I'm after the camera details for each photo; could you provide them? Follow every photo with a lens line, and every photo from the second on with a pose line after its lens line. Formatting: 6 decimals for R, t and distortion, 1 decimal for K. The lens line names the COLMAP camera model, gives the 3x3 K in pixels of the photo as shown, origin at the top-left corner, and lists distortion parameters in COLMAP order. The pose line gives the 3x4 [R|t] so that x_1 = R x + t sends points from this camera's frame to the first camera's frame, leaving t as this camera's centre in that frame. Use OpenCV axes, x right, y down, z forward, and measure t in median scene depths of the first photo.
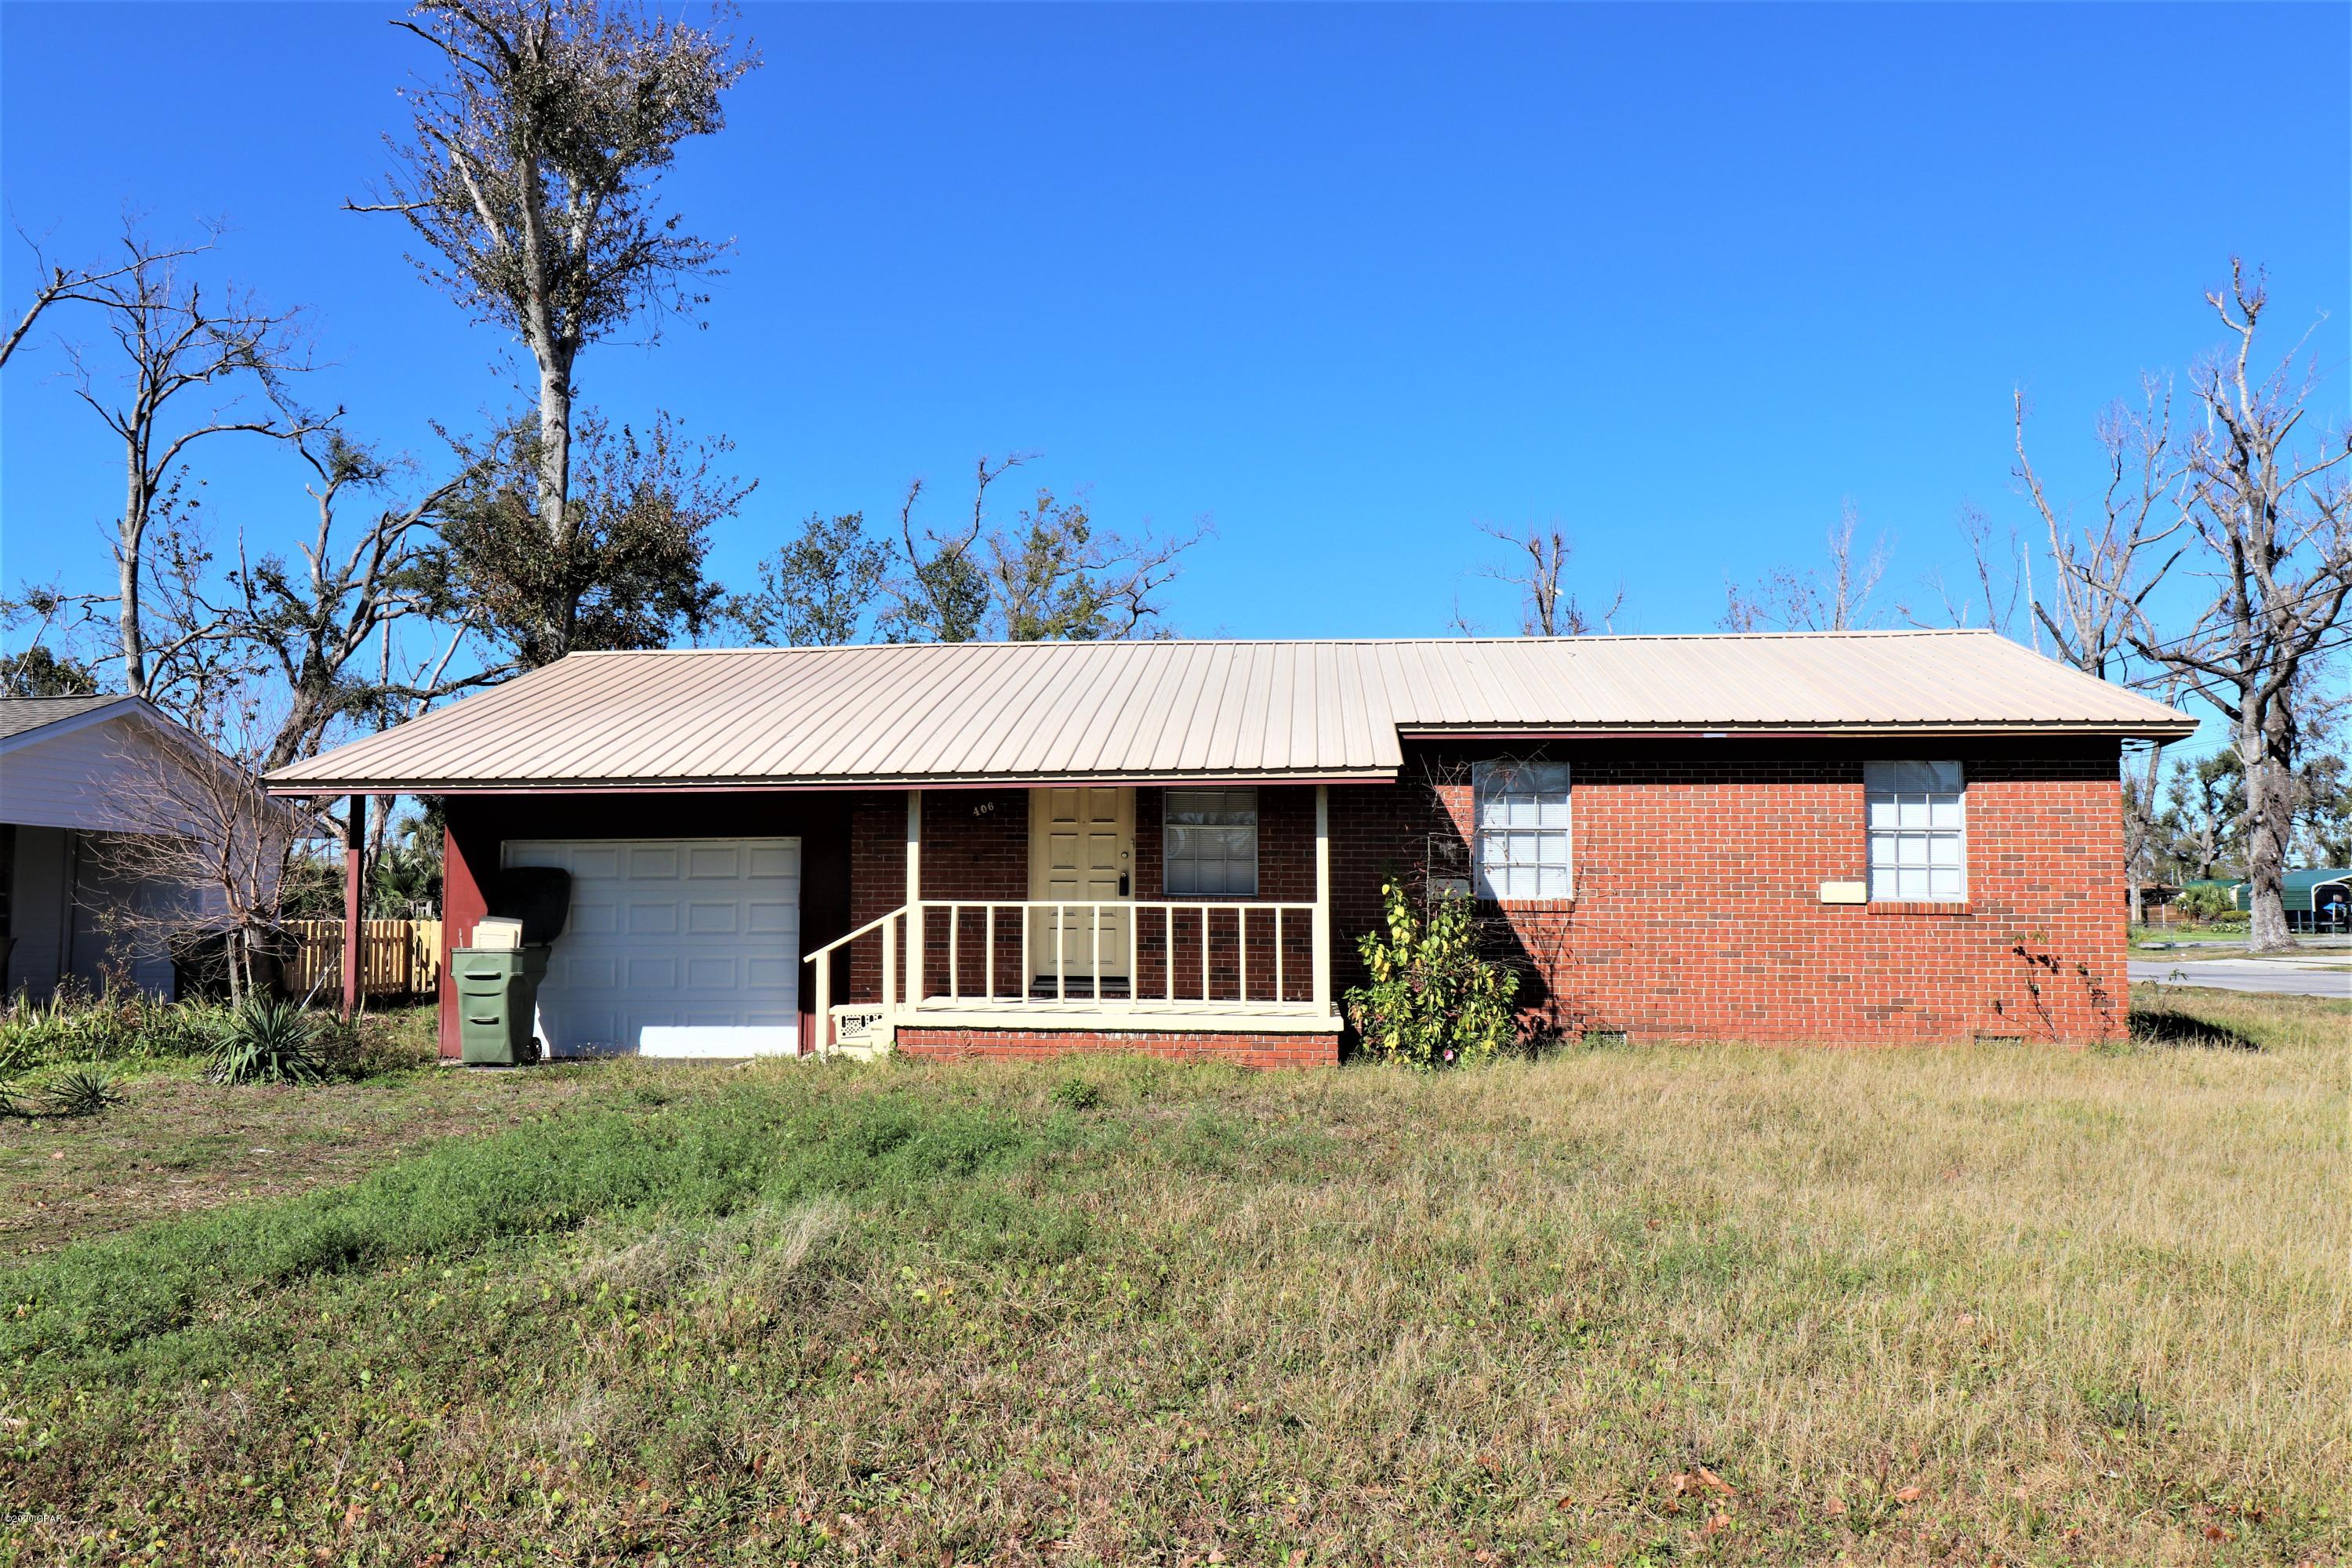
lens RADIAL K [[1733.1, 0, 1176.0], [0, 1733.1, 785.1], [0, 0, 1]] dist [-0.004731, -0.000747]
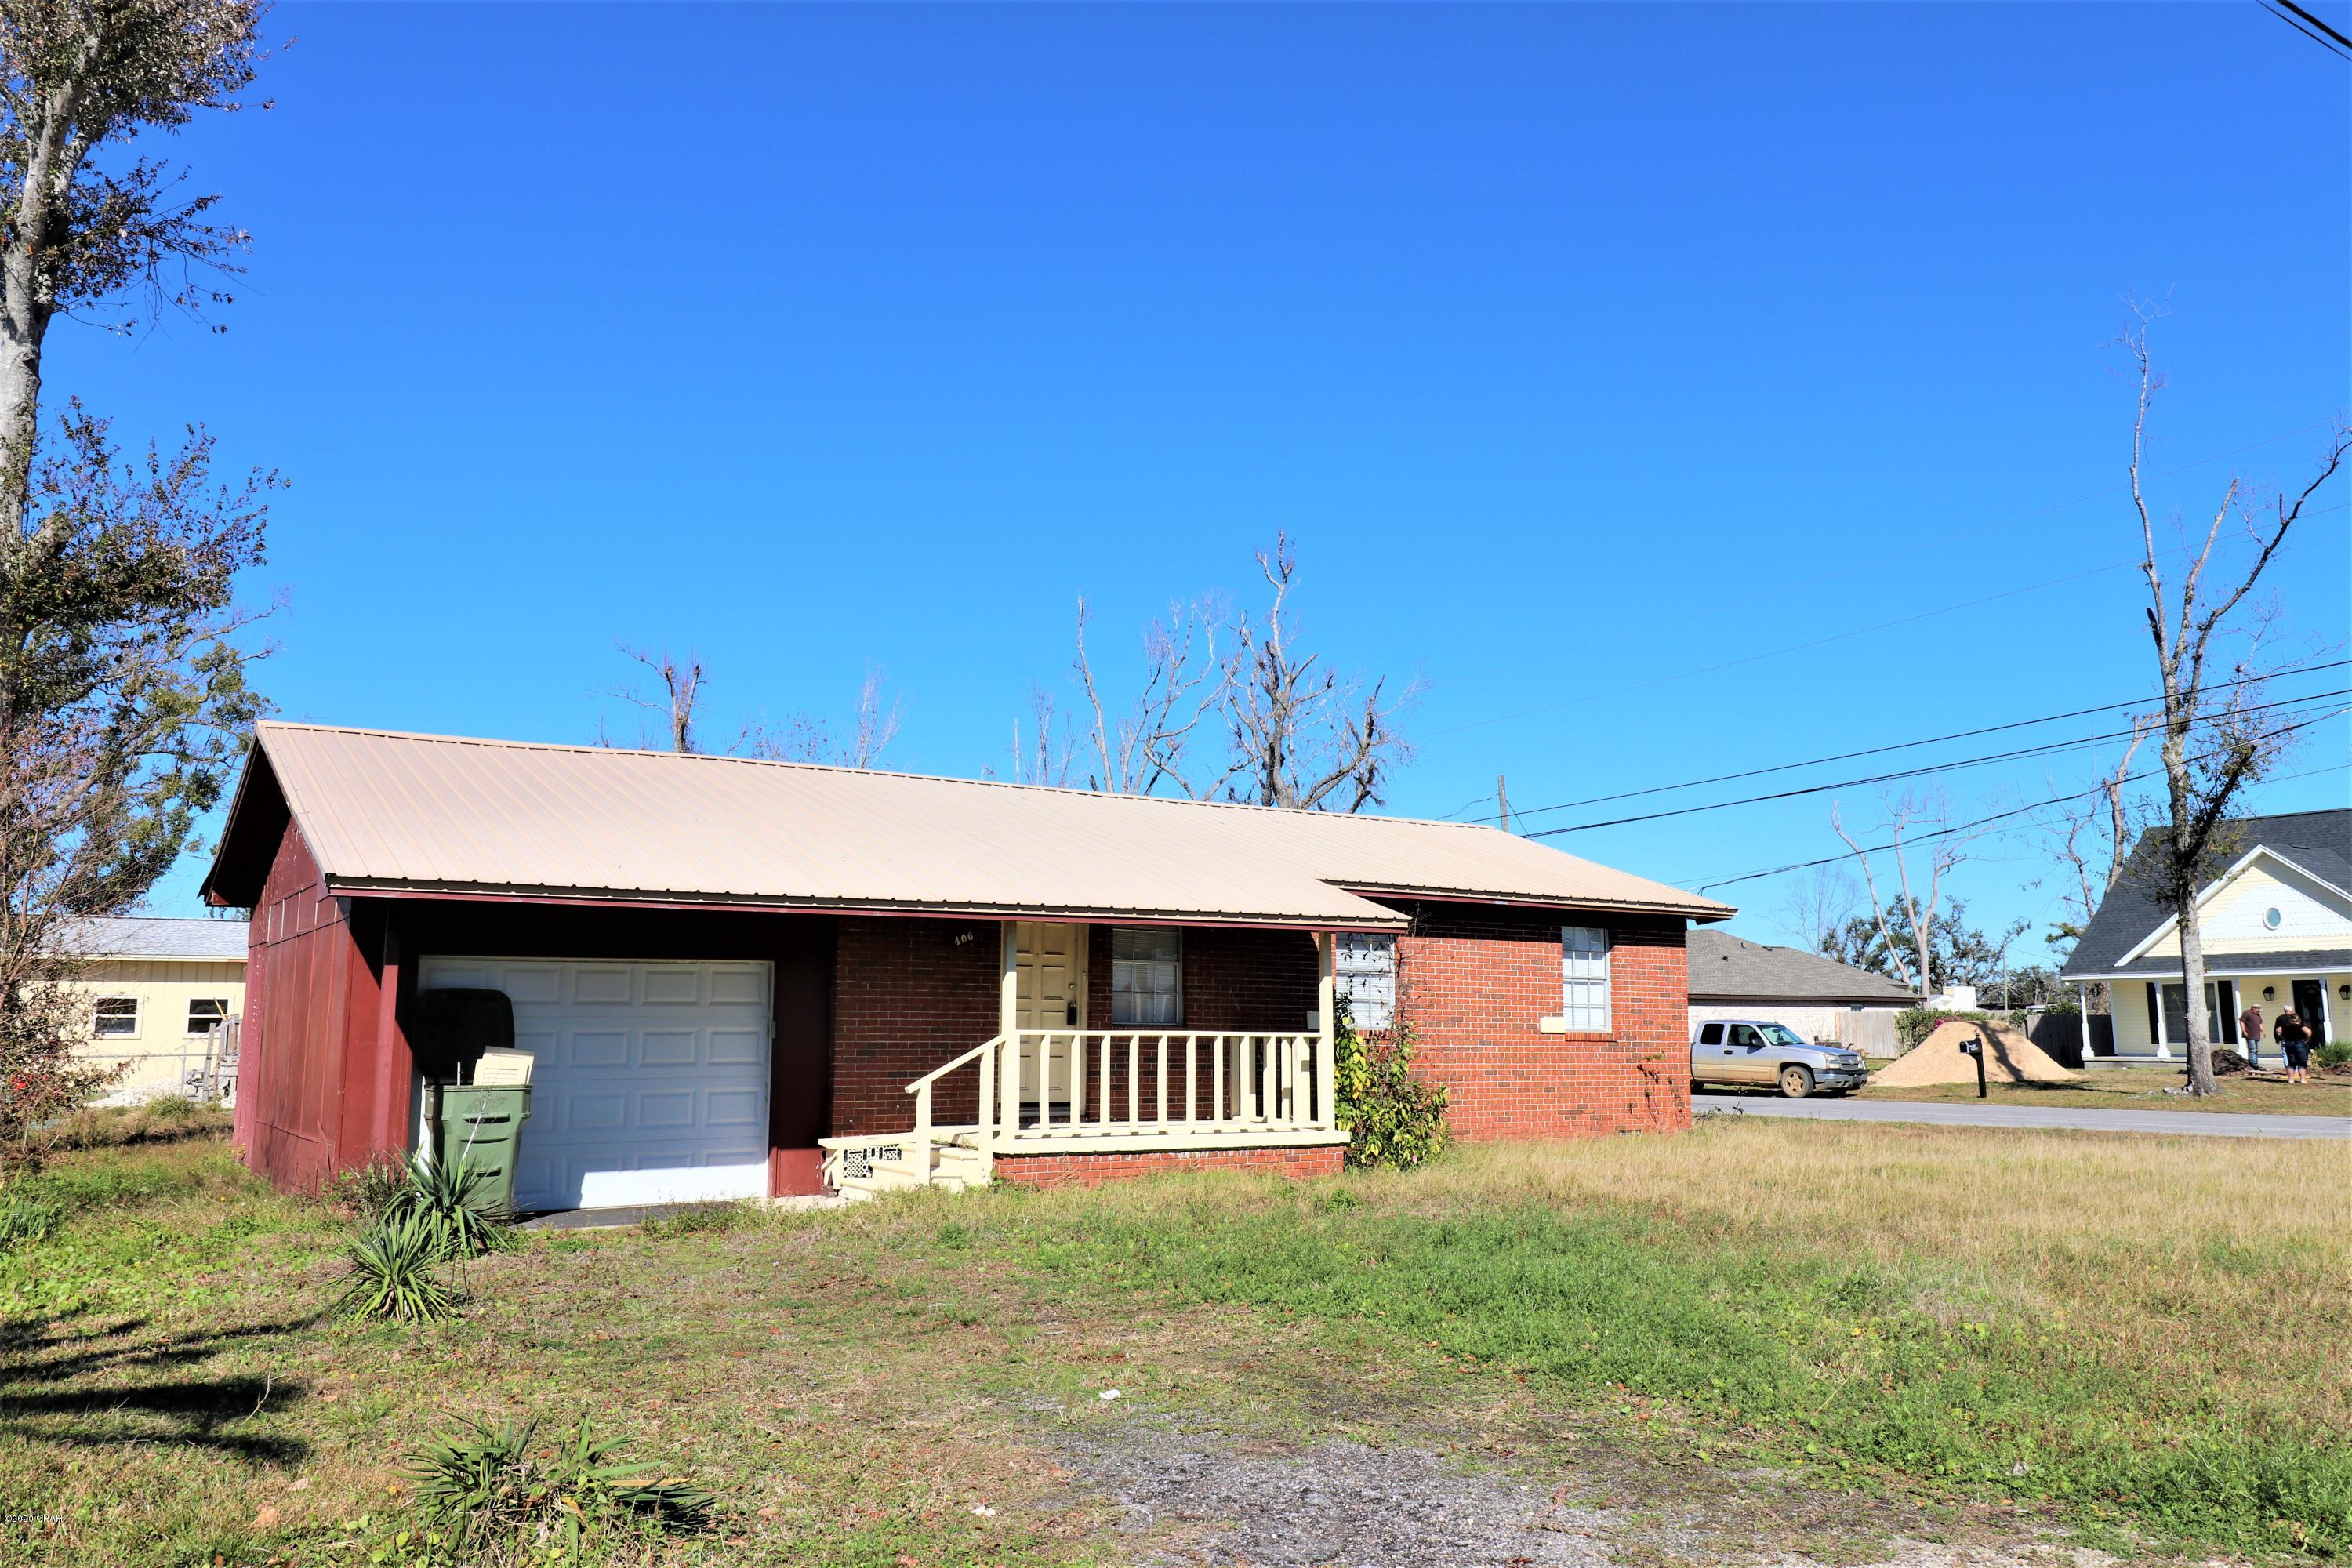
lens RADIAL K [[1709.2, 0, 1177.8], [0, 1709.2, 784.9], [0, 0, 1]] dist [0.009952, 0.000991]
pose [[0.787024, 0.089178, 0.610443, -0.654902], [-0.044427, 0.995121, -0.088097, 0.007036], [-0.615320, 0.042214, 0.787146, 0.130850]]
